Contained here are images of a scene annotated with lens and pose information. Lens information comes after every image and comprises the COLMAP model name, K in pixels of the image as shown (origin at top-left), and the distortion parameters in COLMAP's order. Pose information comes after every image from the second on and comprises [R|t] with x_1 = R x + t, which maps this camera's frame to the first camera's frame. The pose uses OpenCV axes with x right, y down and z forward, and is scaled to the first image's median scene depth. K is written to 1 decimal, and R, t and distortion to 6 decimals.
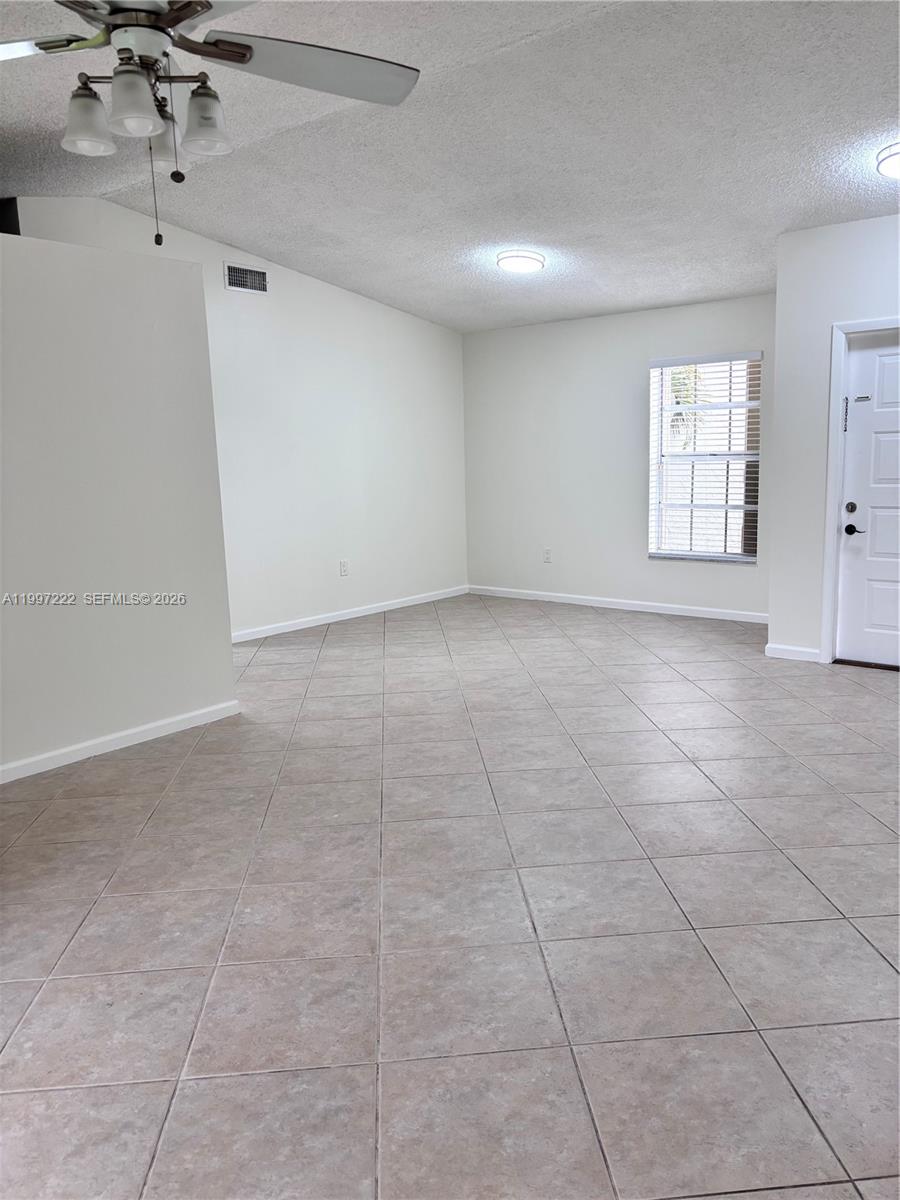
lens RADIAL K [[903.6, 0, 458.6], [0, 903.6, 595.3], [0, 0, 1]] dist [0.030986, -0.036651]
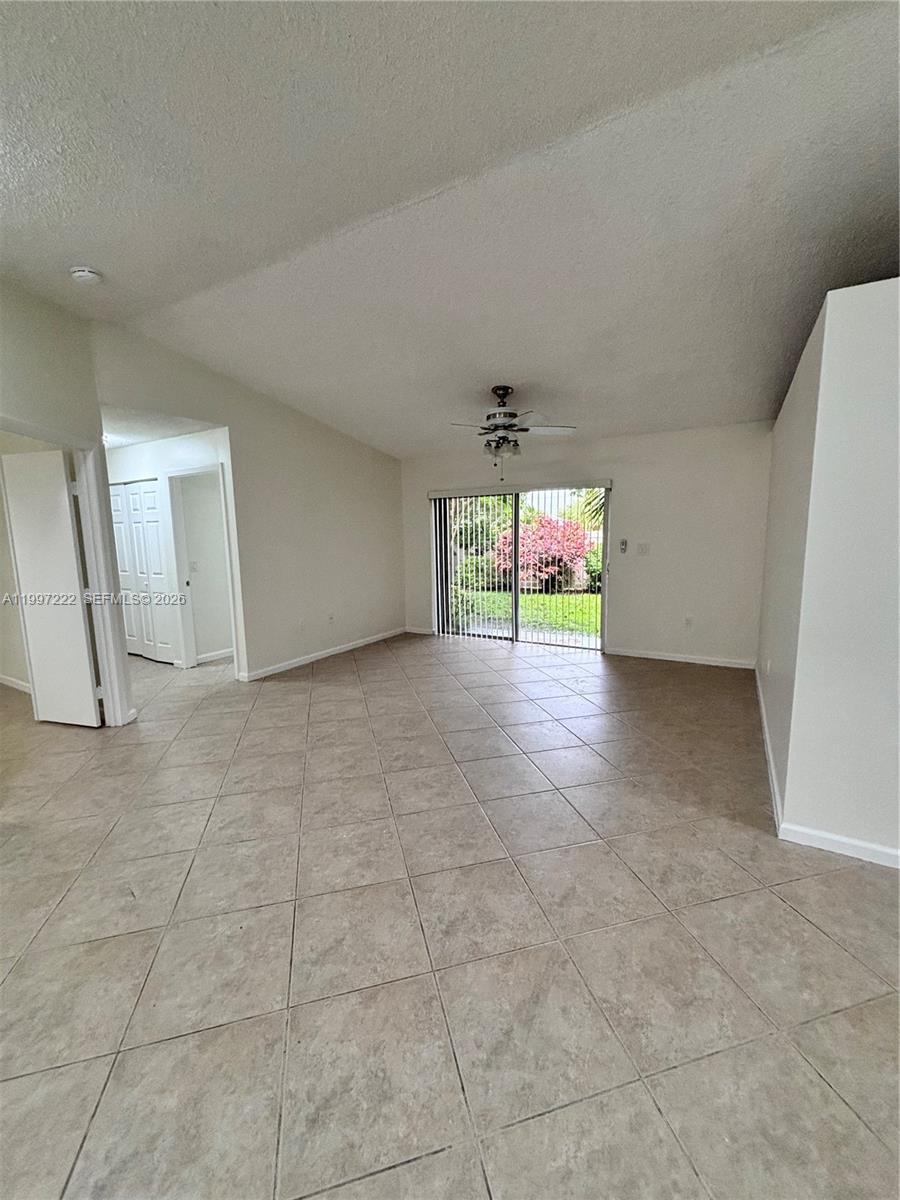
lens RADIAL K [[483.9, 0, 450.4], [0, 483.9, 601.0], [0, 0, 1]] dist [-0.003908, 0.000615]
pose [[-0.983302, 0.069579, -0.168153, 0.124053], [0.015563, 0.952787, 0.303241, -0.230220], [0.181313, 0.295561, -0.937960, 1.352391]]
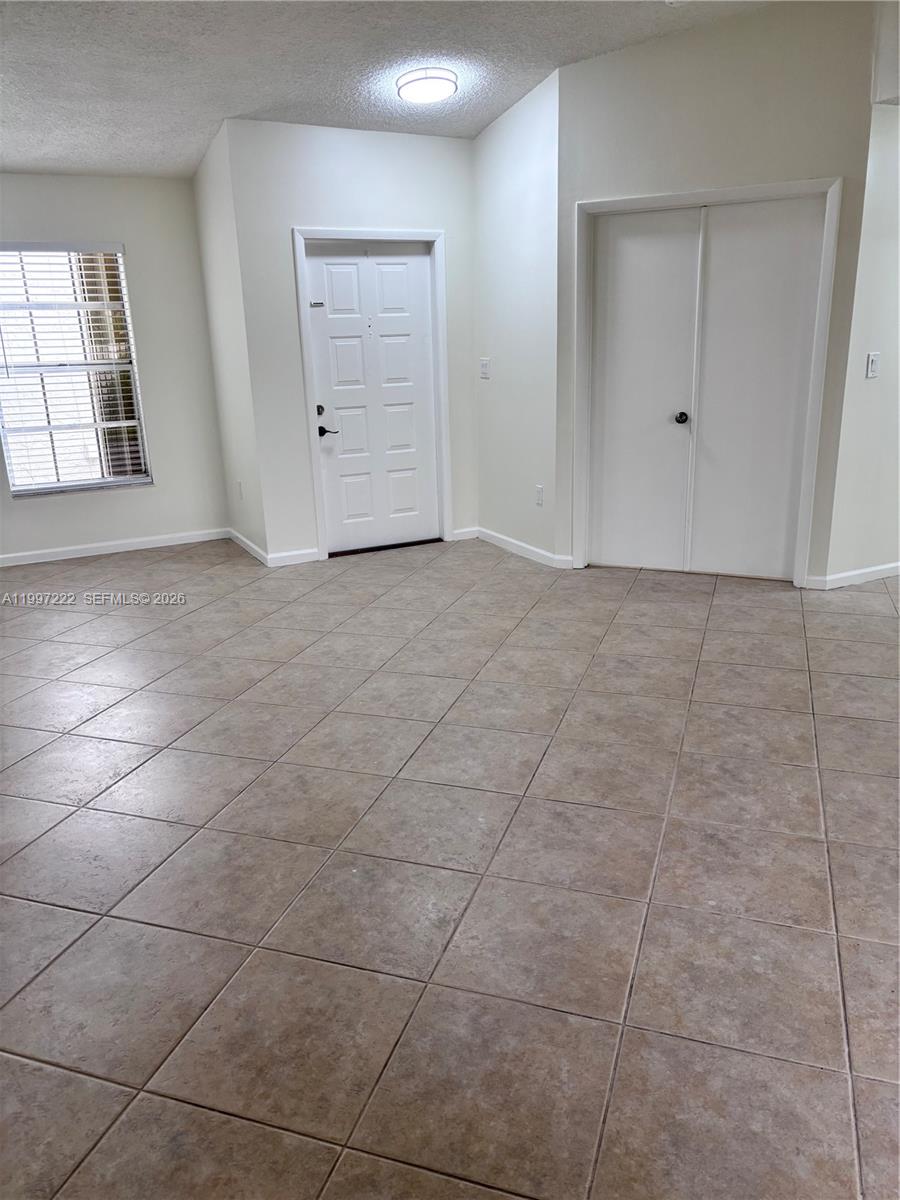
lens RADIAL K [[903.6, 0, 456.4], [0, 903.6, 605.4], [0, 0, 1]] dist [0.030986, -0.036651]
pose [[0.392299, -0.252857, 0.884401, -0.590697], [0.165759, 0.965168, 0.202422, -0.075335], [-0.904779, 0.067188, 0.420547, 0.498604]]
